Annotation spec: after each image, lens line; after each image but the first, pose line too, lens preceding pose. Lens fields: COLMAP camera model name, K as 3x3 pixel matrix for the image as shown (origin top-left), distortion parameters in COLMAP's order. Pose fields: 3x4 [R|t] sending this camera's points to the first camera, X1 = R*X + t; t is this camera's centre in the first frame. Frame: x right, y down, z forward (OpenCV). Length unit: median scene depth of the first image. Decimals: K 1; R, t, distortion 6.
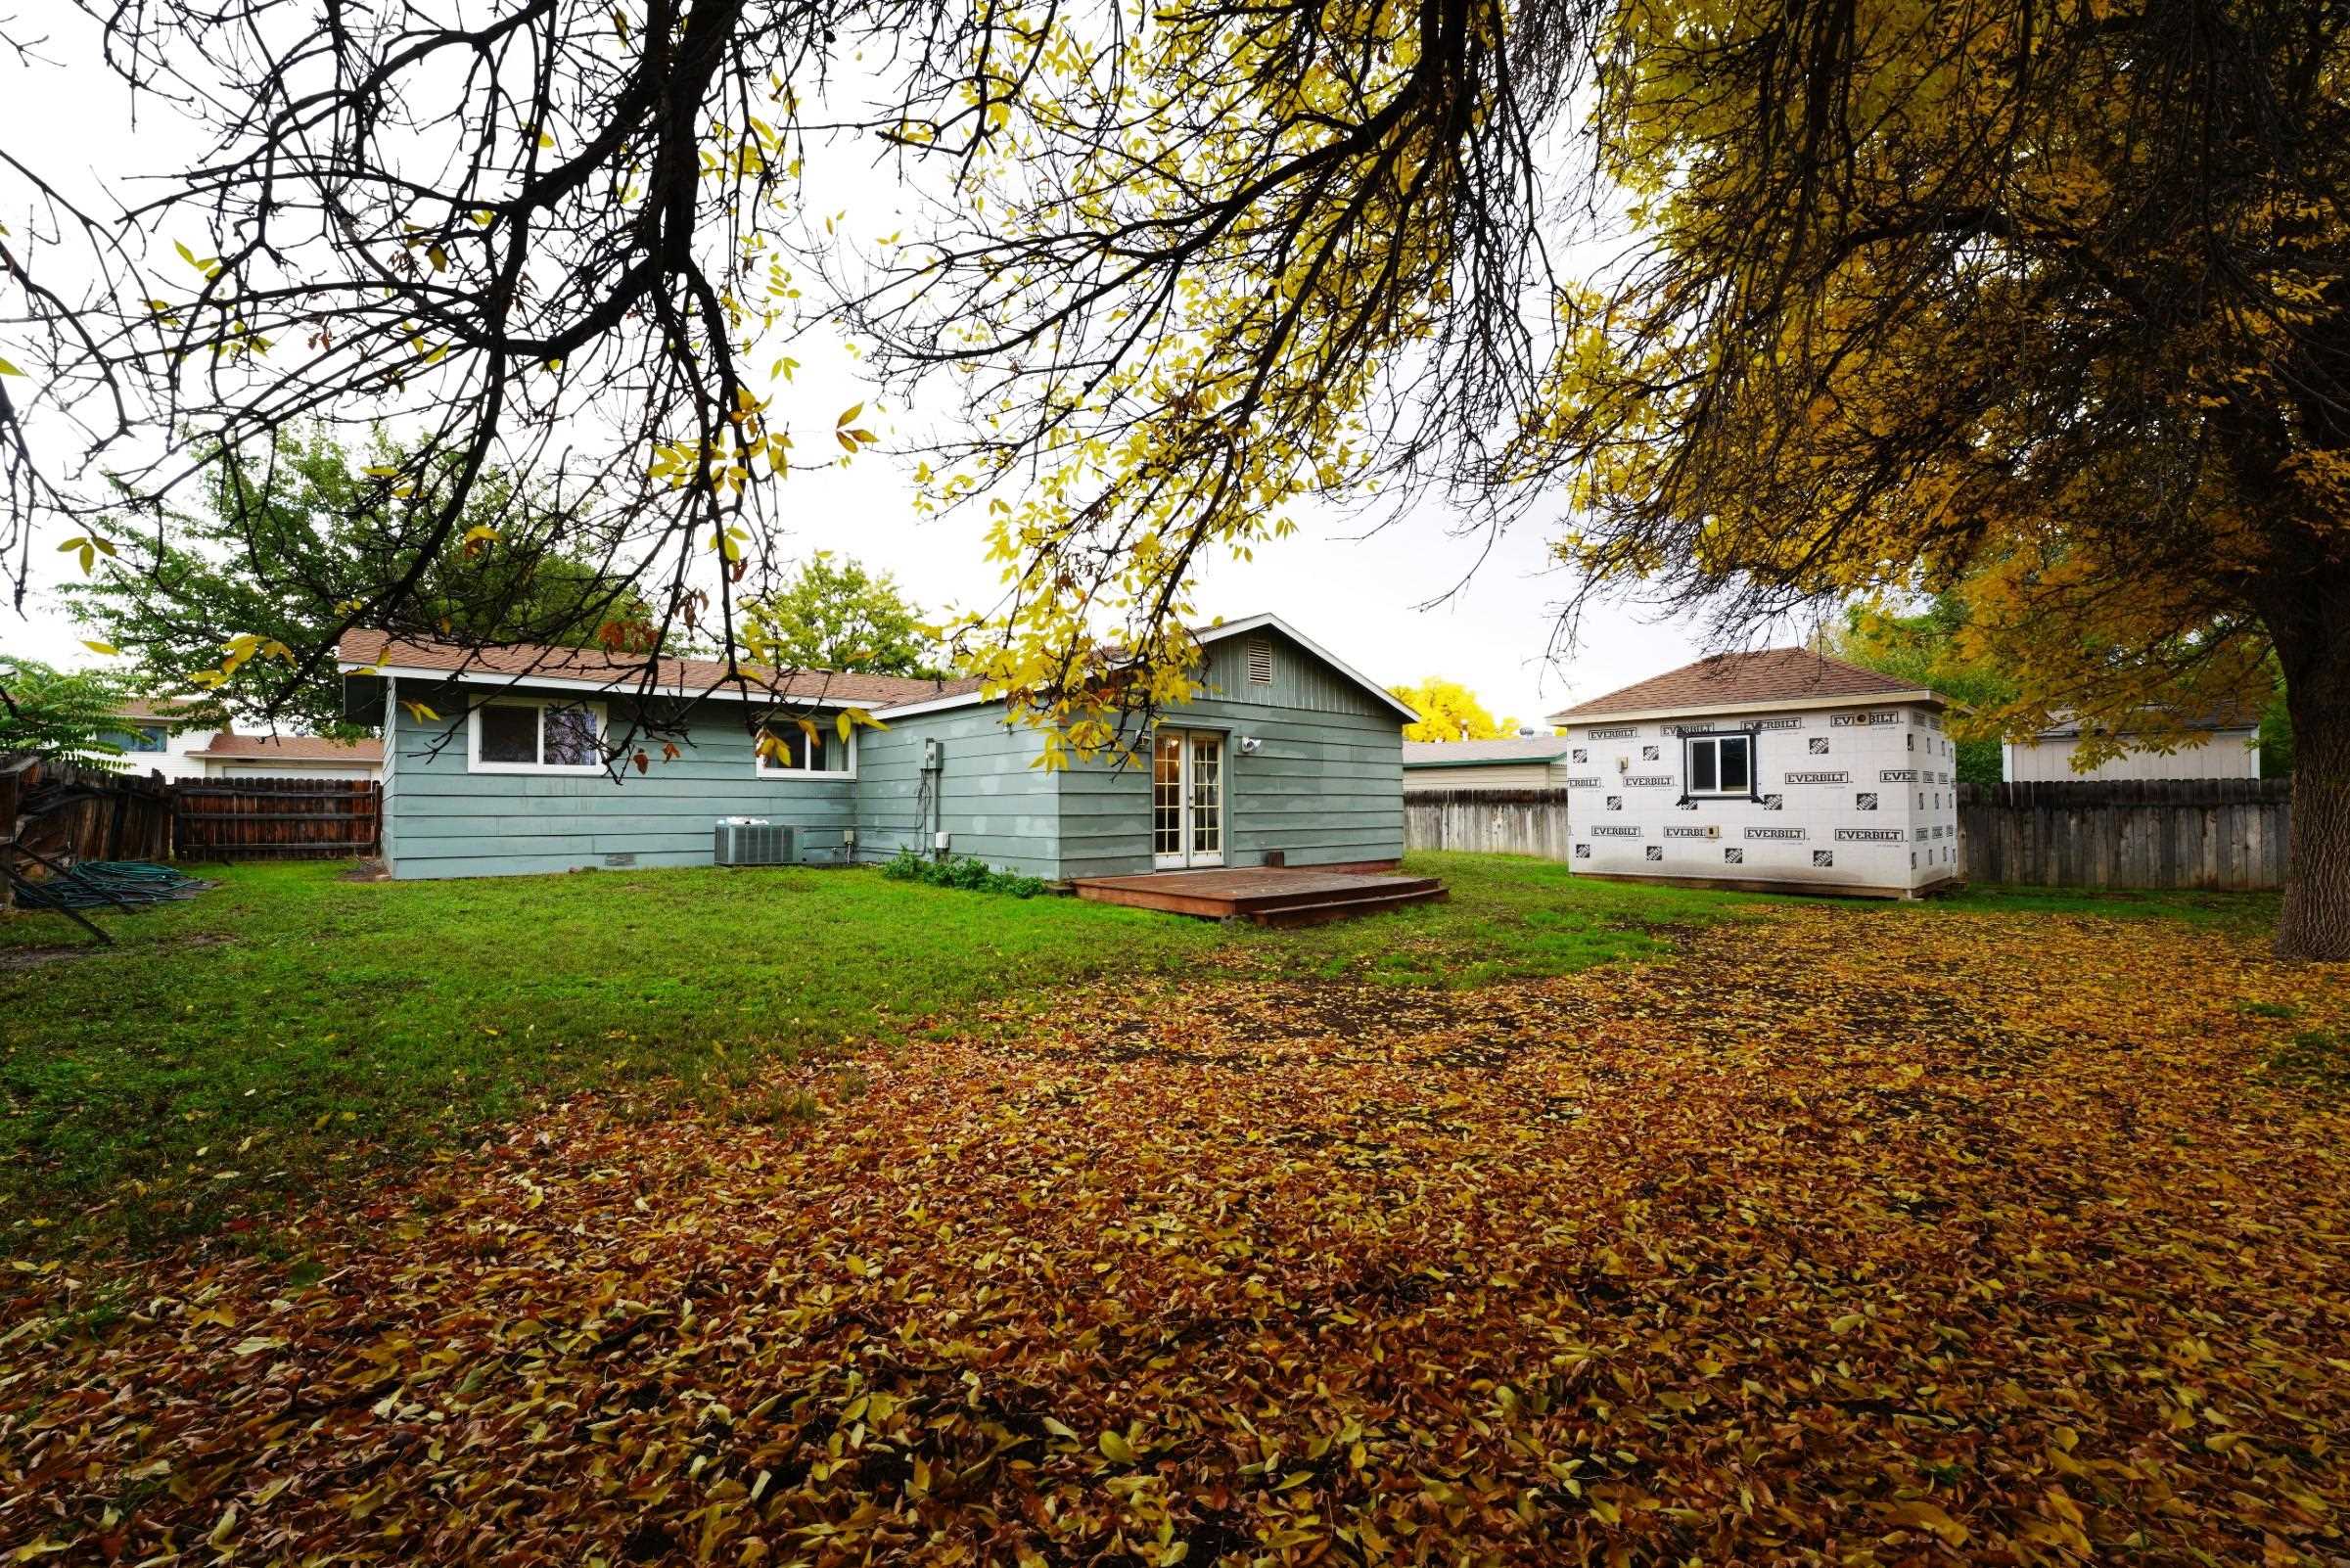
lens RADIAL K [[961.0, 0, 1178.5], [0, 961.0, 788.3], [0, 0, 1]] dist [-0.027088, 0.001716]
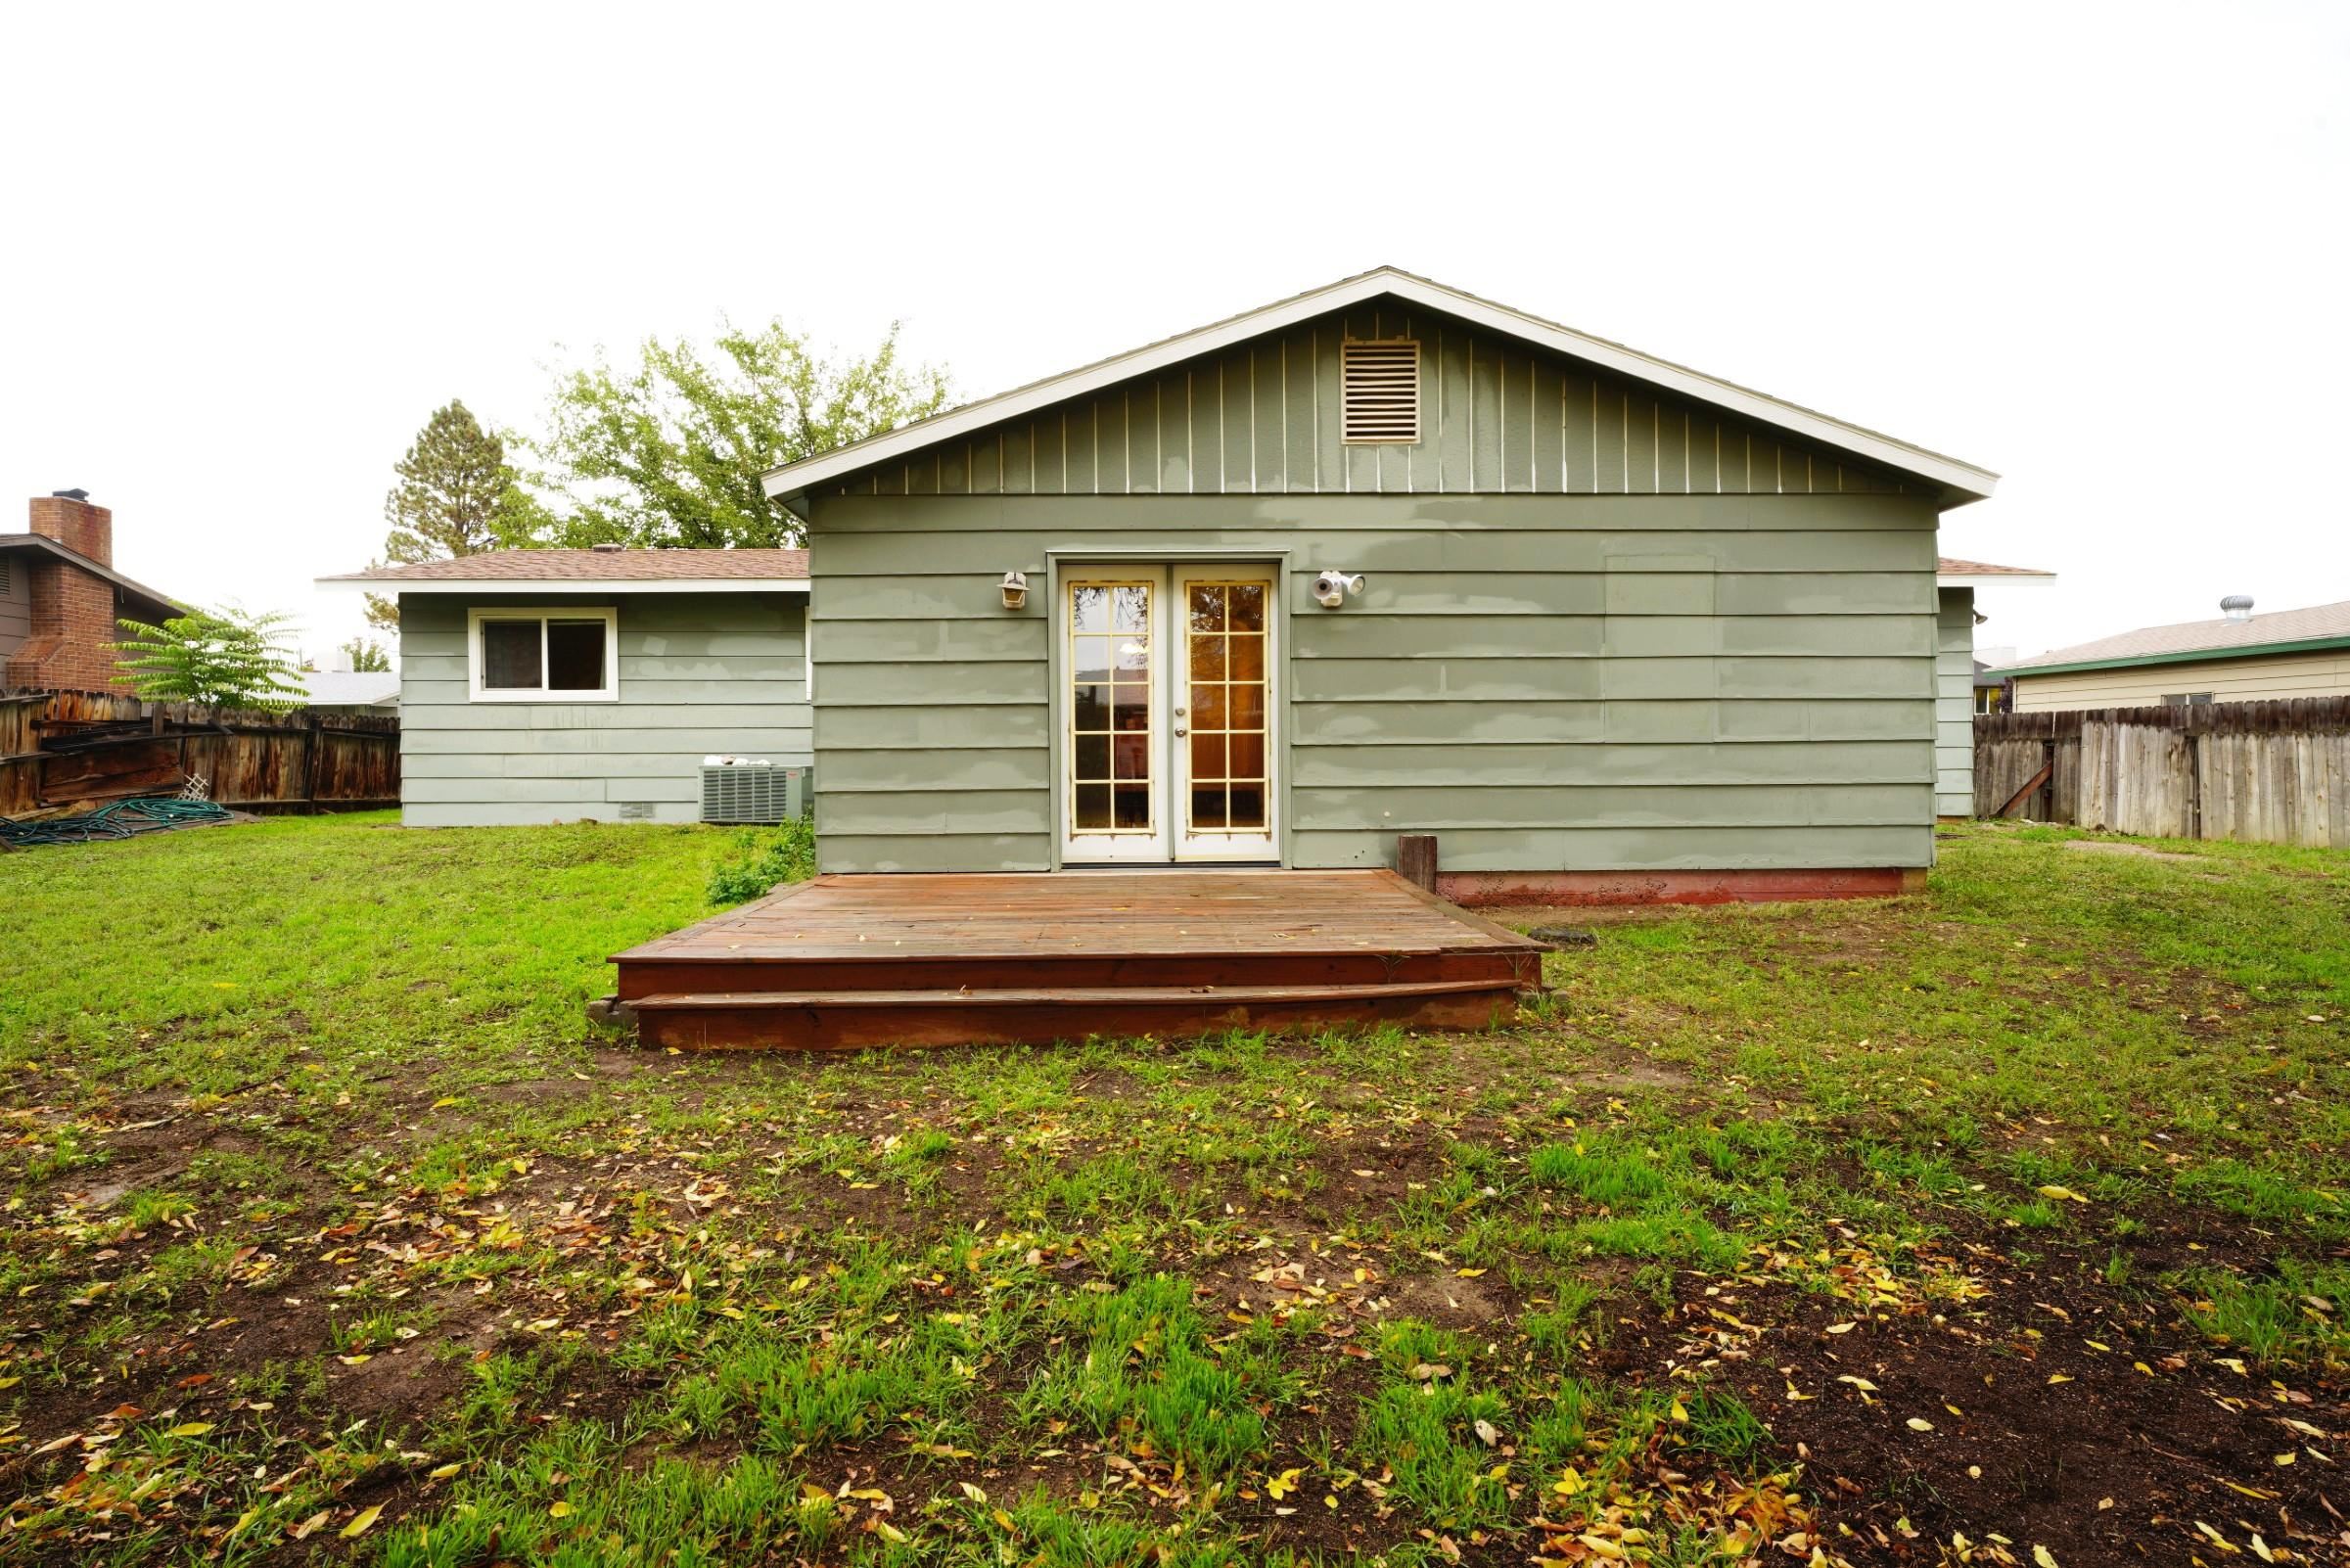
lens RADIAL K [[1170.0, 0, 1174.8], [0, 1170.0, 780.3], [0, 0, 1]] dist [-0.002971, -0.000203]
pose [[0.762610, 0.012747, -0.646732, 0.368951], [0.014132, 0.999239, 0.036358, 0.021941], [0.646704, -0.036867, 0.761850, 0.560568]]
